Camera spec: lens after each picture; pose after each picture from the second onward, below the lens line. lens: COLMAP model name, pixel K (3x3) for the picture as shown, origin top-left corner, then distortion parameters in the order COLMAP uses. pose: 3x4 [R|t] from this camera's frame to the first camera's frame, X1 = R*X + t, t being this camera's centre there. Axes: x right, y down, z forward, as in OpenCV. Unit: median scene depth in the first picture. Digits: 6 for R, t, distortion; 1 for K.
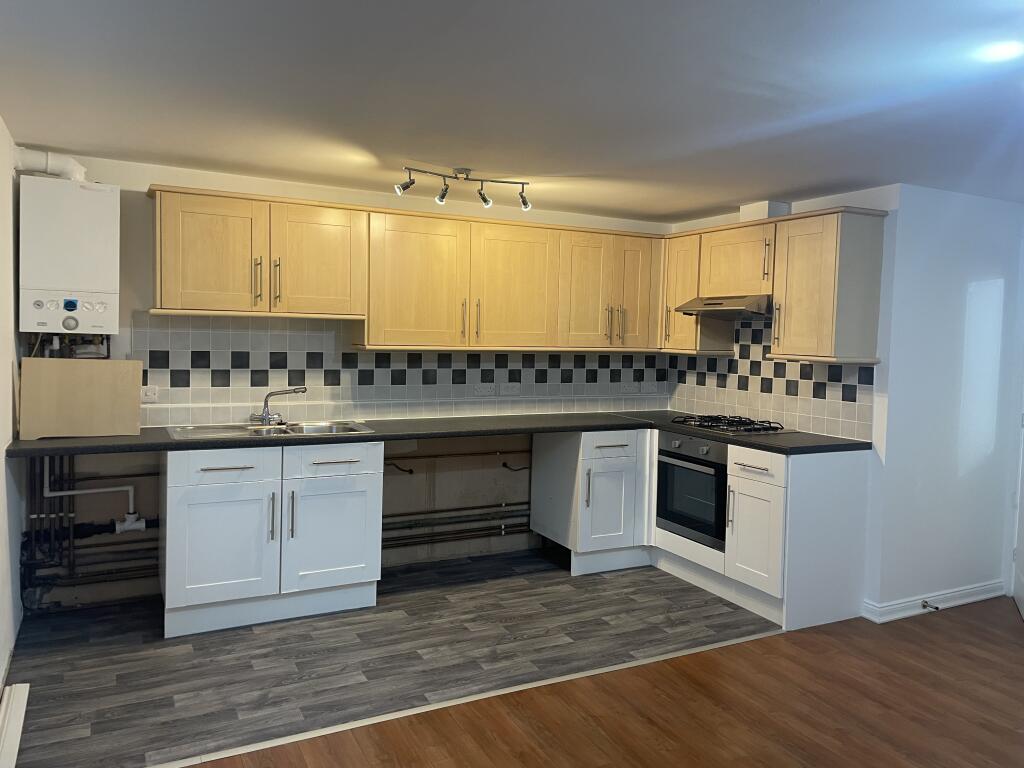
lens RADIAL K [[771.9, 0, 508.3], [0, 771.9, 354.2], [0, 0, 1]] dist [0.045824, -0.047202]
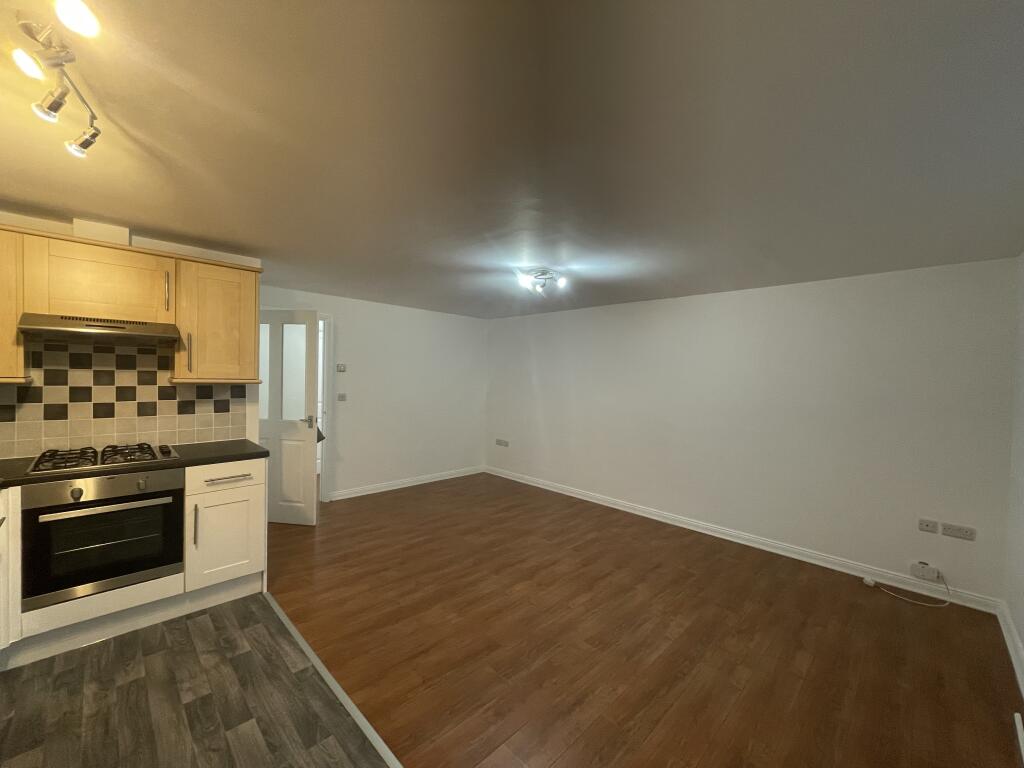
lens RADIAL K [[410.9, 0, 516.8], [0, 410.9, 382.0], [0, 0, 1]] dist [-0.001934, 0.000235]
pose [[-0.313035, -0.051868, 0.948324, -0.371168], [-0.001227, 0.998529, 0.054209, -0.028866], [-0.949741, 0.015806, -0.312638, 0.747596]]
